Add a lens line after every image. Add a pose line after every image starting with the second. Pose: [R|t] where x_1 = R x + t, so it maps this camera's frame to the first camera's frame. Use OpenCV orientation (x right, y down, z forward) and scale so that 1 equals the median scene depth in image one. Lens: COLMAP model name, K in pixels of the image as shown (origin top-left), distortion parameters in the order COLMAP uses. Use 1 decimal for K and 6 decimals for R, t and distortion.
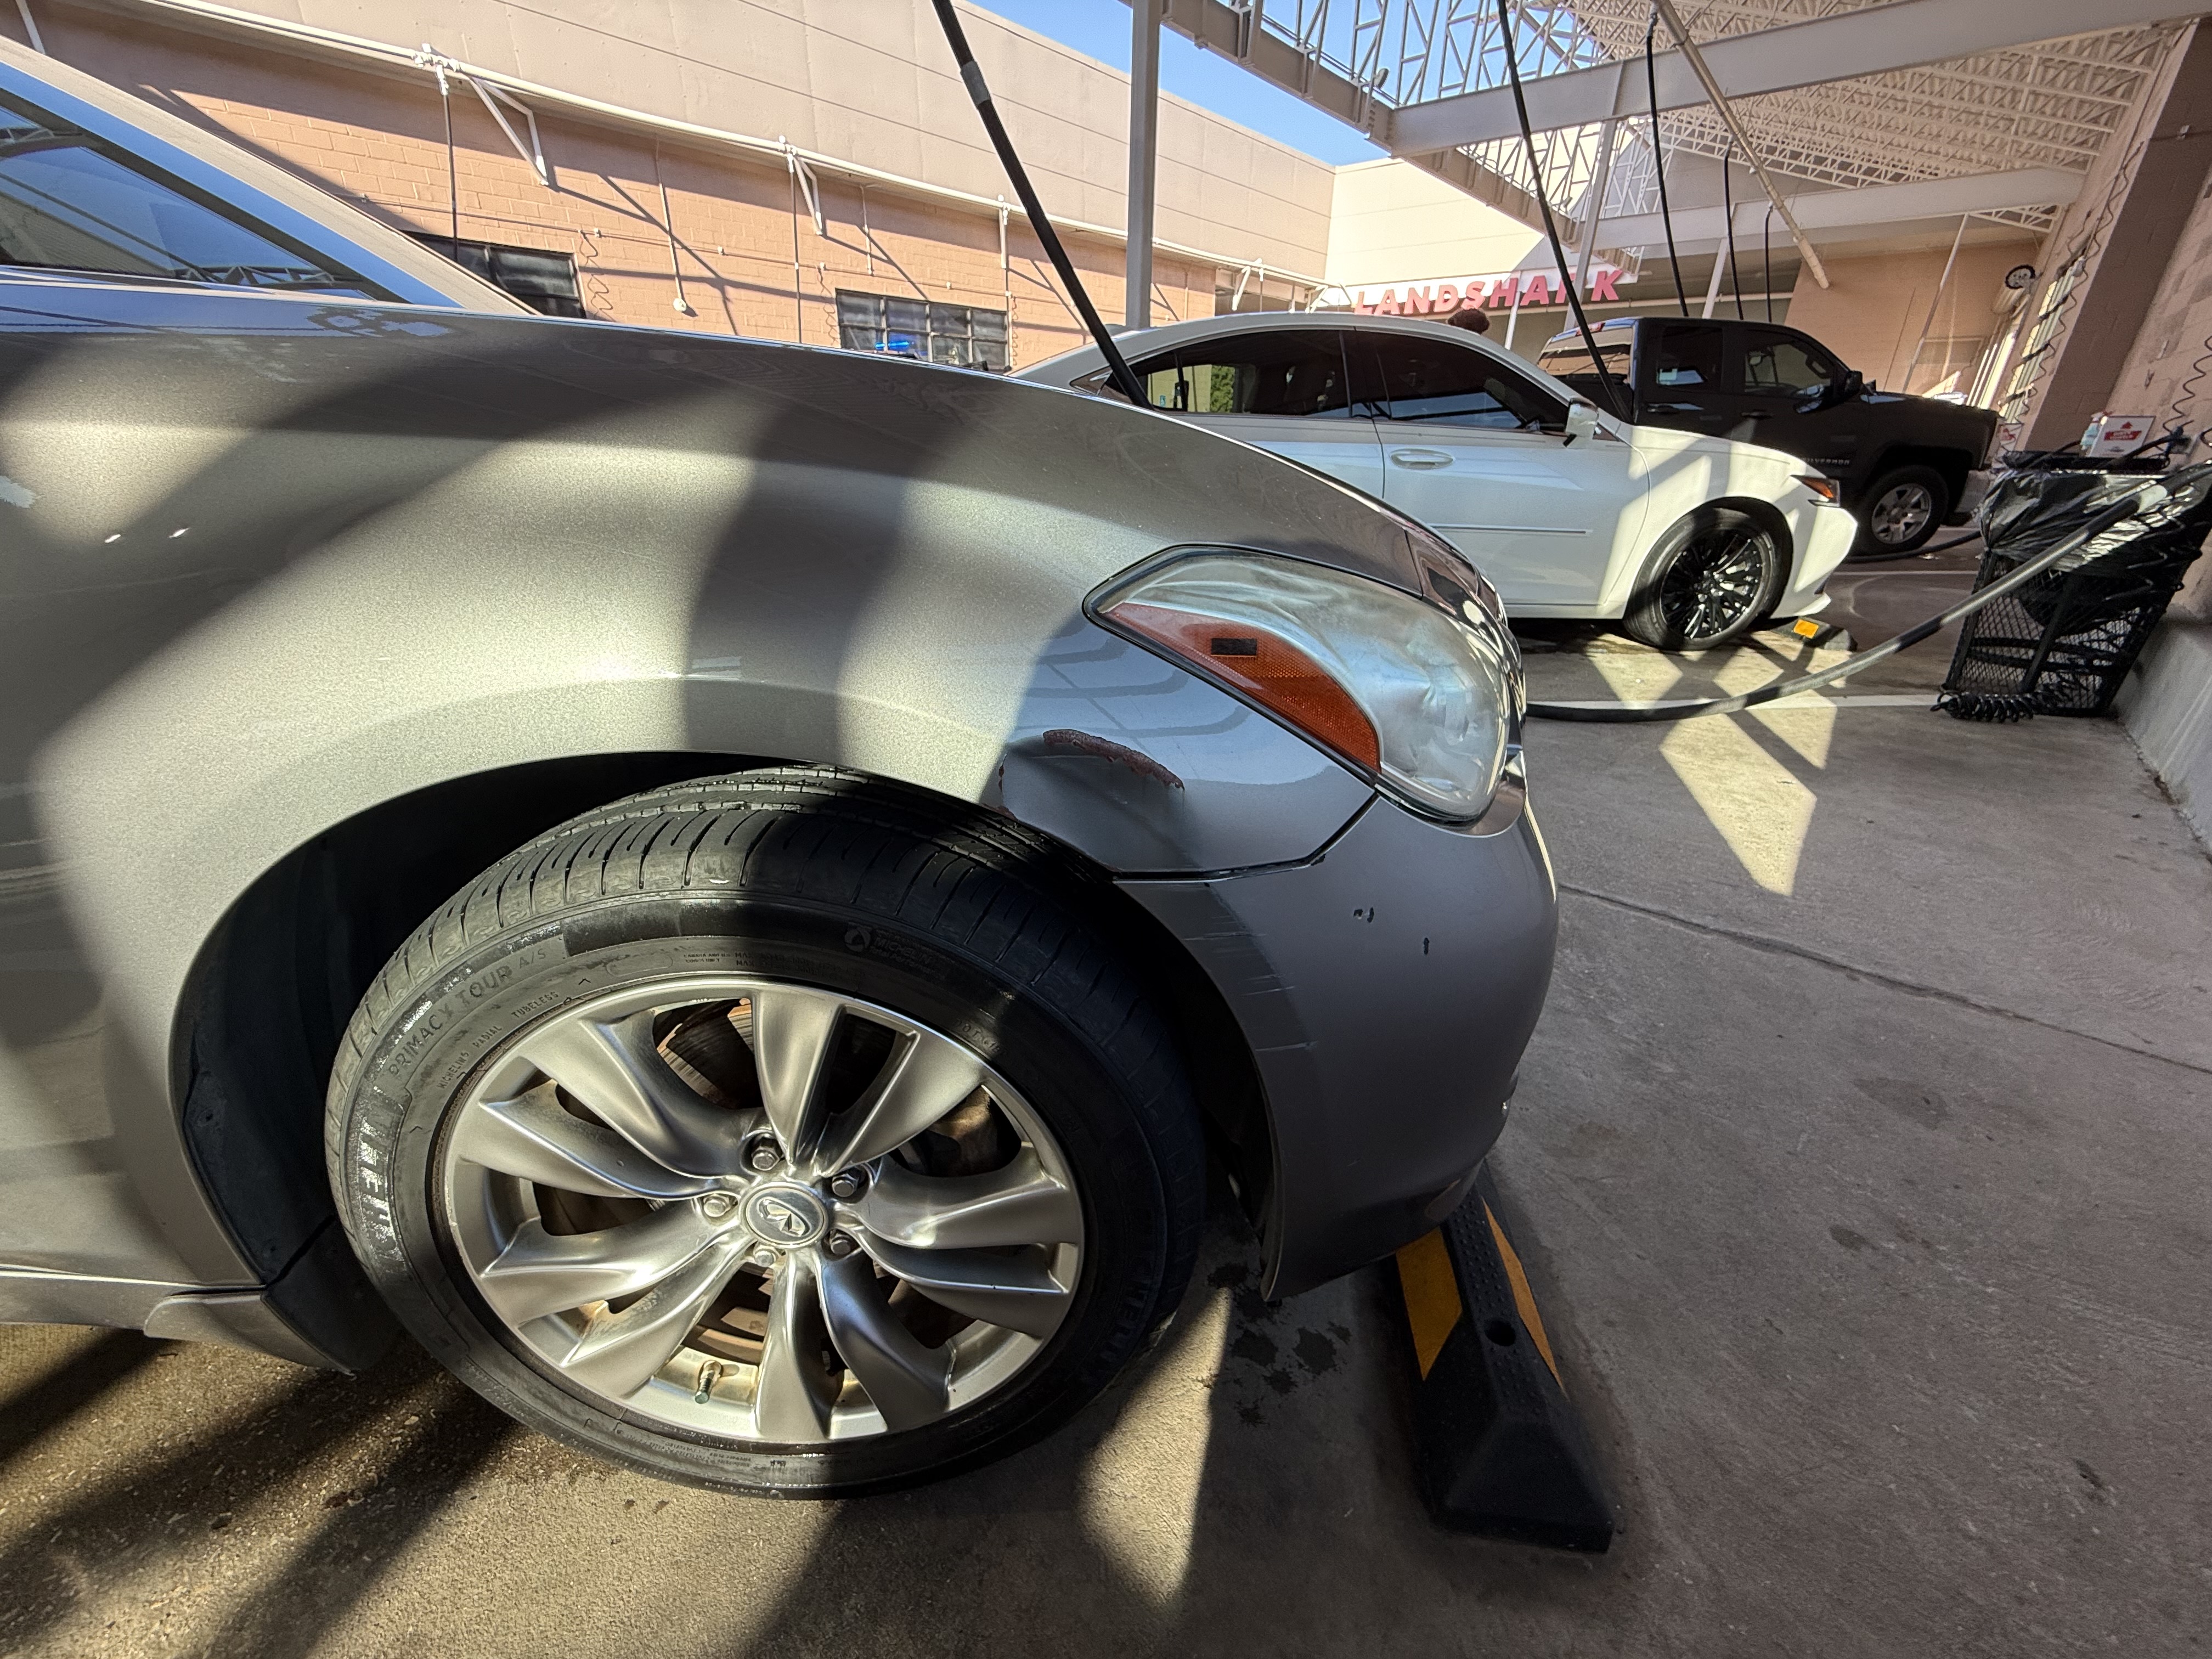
lens RADIAL K [[887.5, 0, 1102.1], [0, 887.5, 826.7], [0, 0, 1]] dist [0.001402, 0.000297]
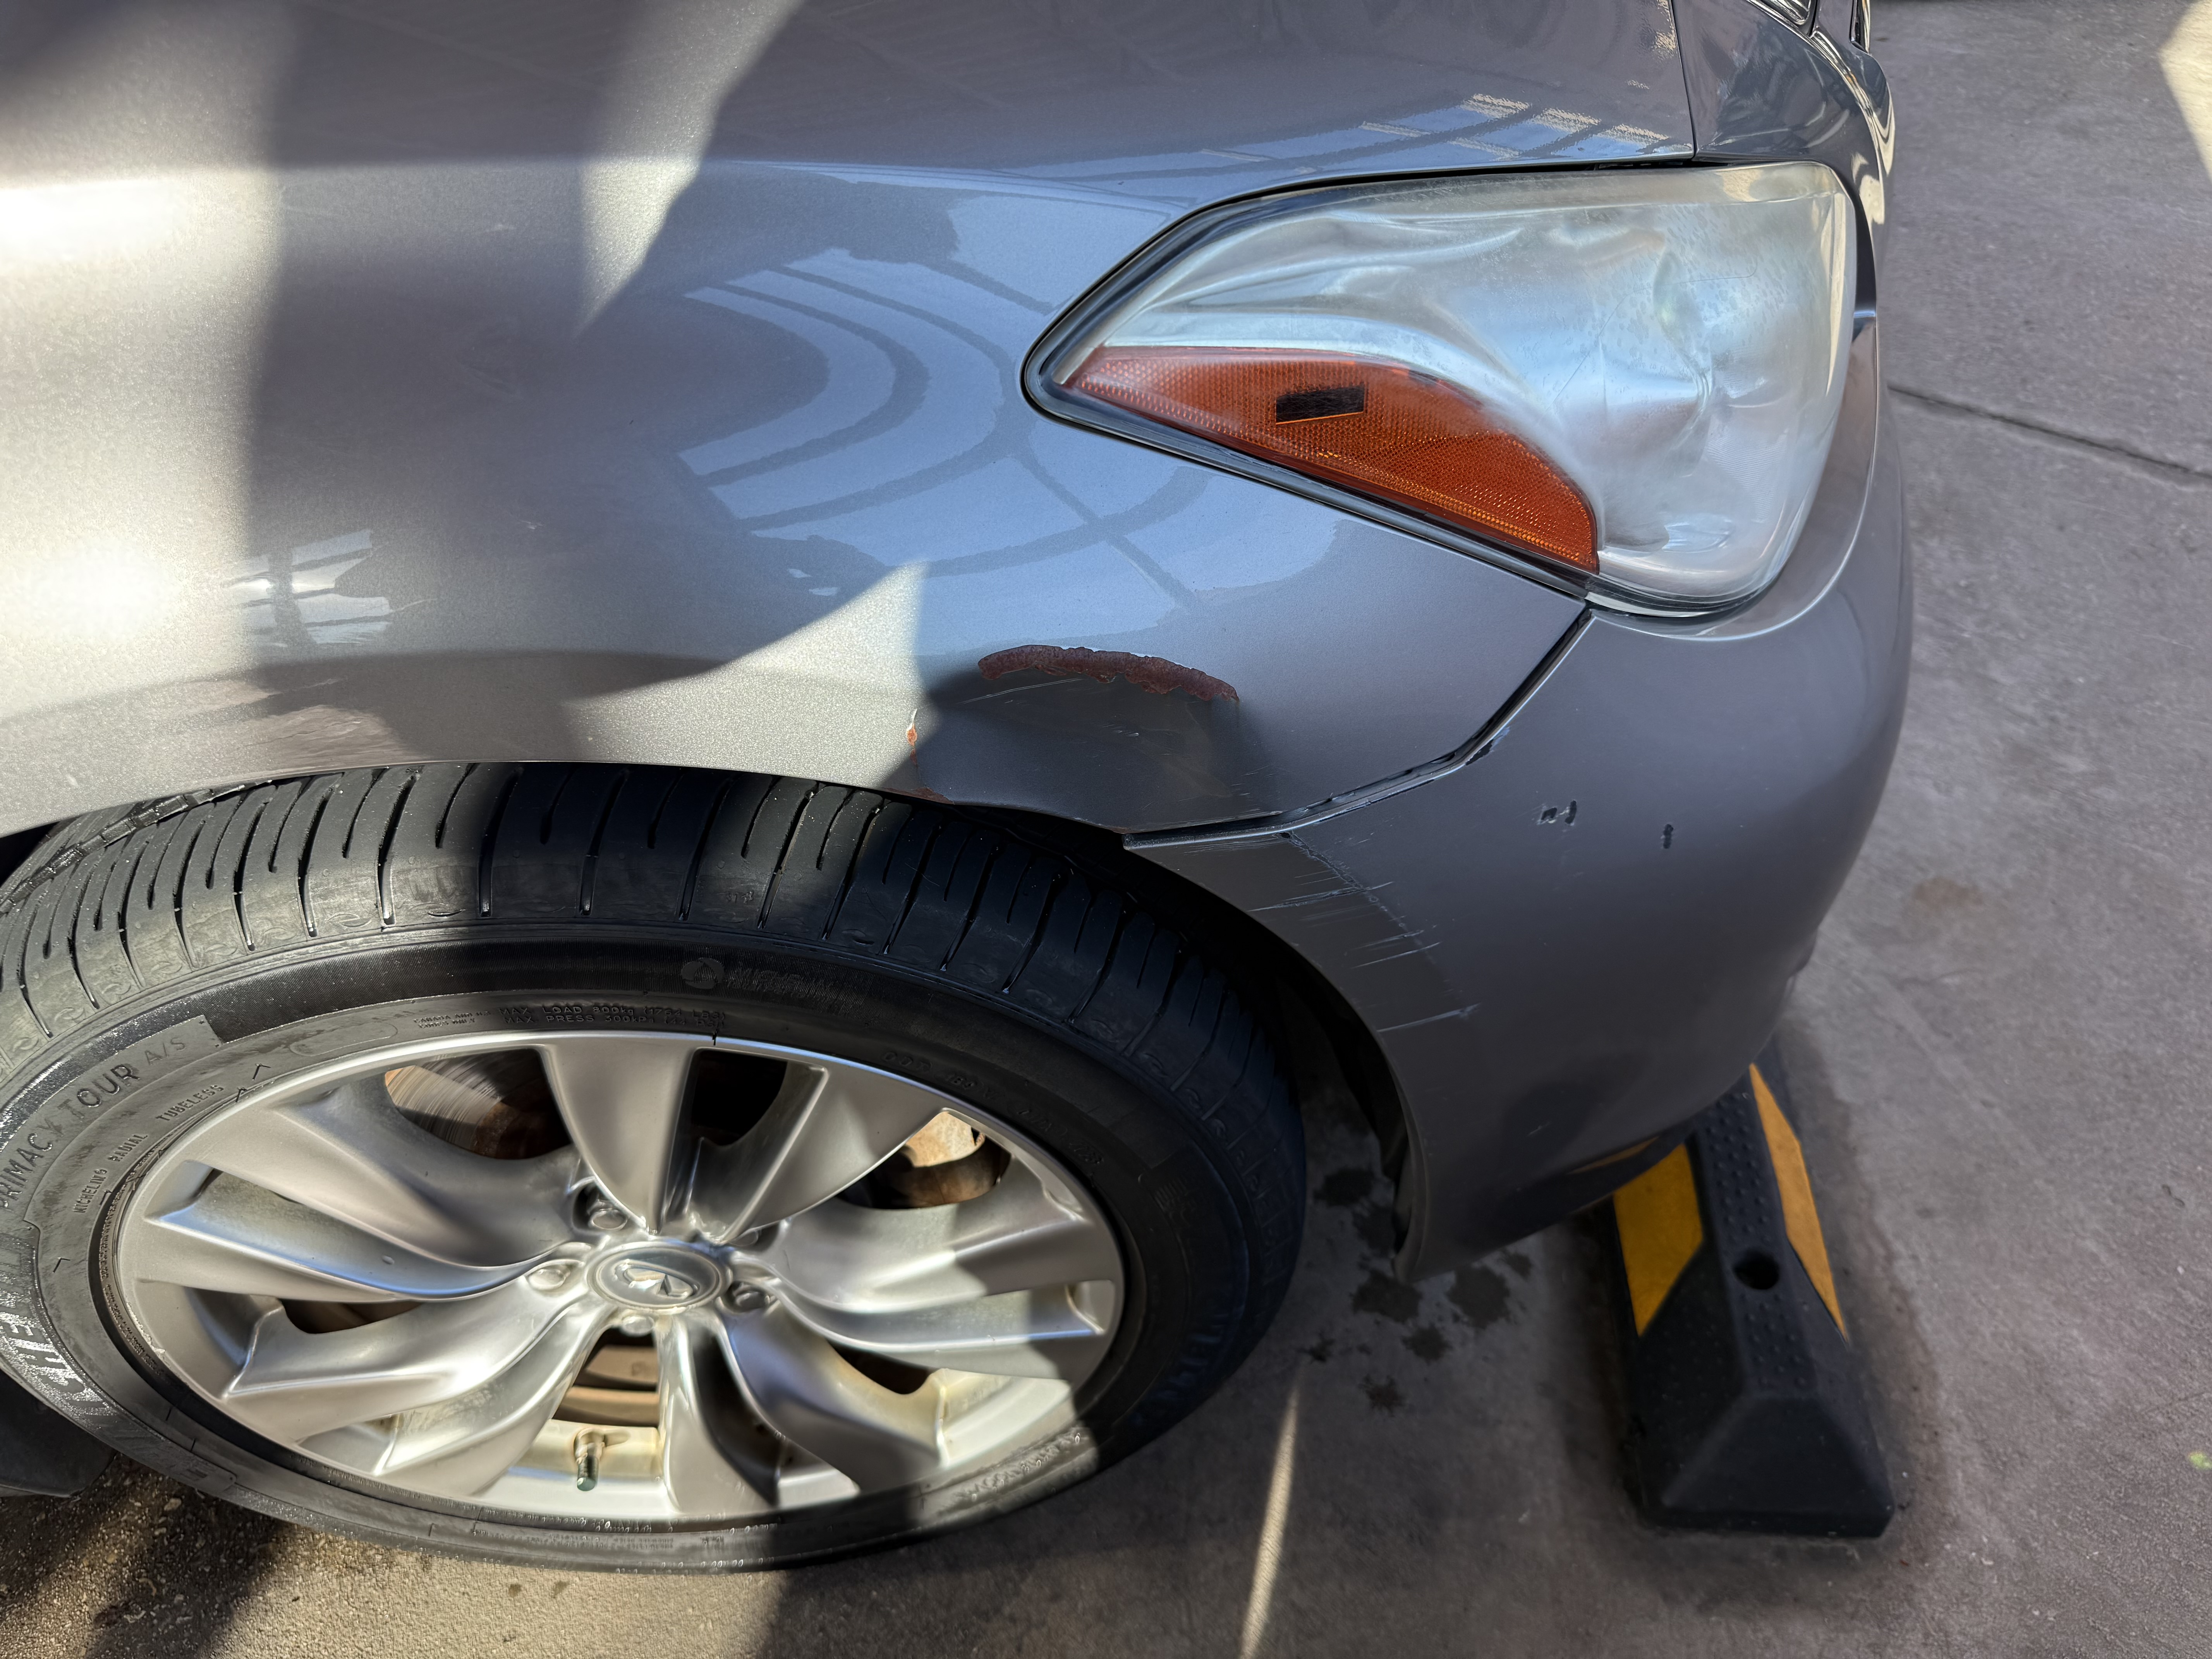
lens RADIAL K [[1608.7, 0, 1116.1], [0, 1608.7, 829.4], [0, 0, 1]] dist [-0.011698, 0.000891]
pose [[0.996039, -0.088543, -0.008172, 0.011597], [0.085022, 0.921449, 0.379081, -0.239383], [-0.026035, -0.378274, 0.925327, 0.031247]]
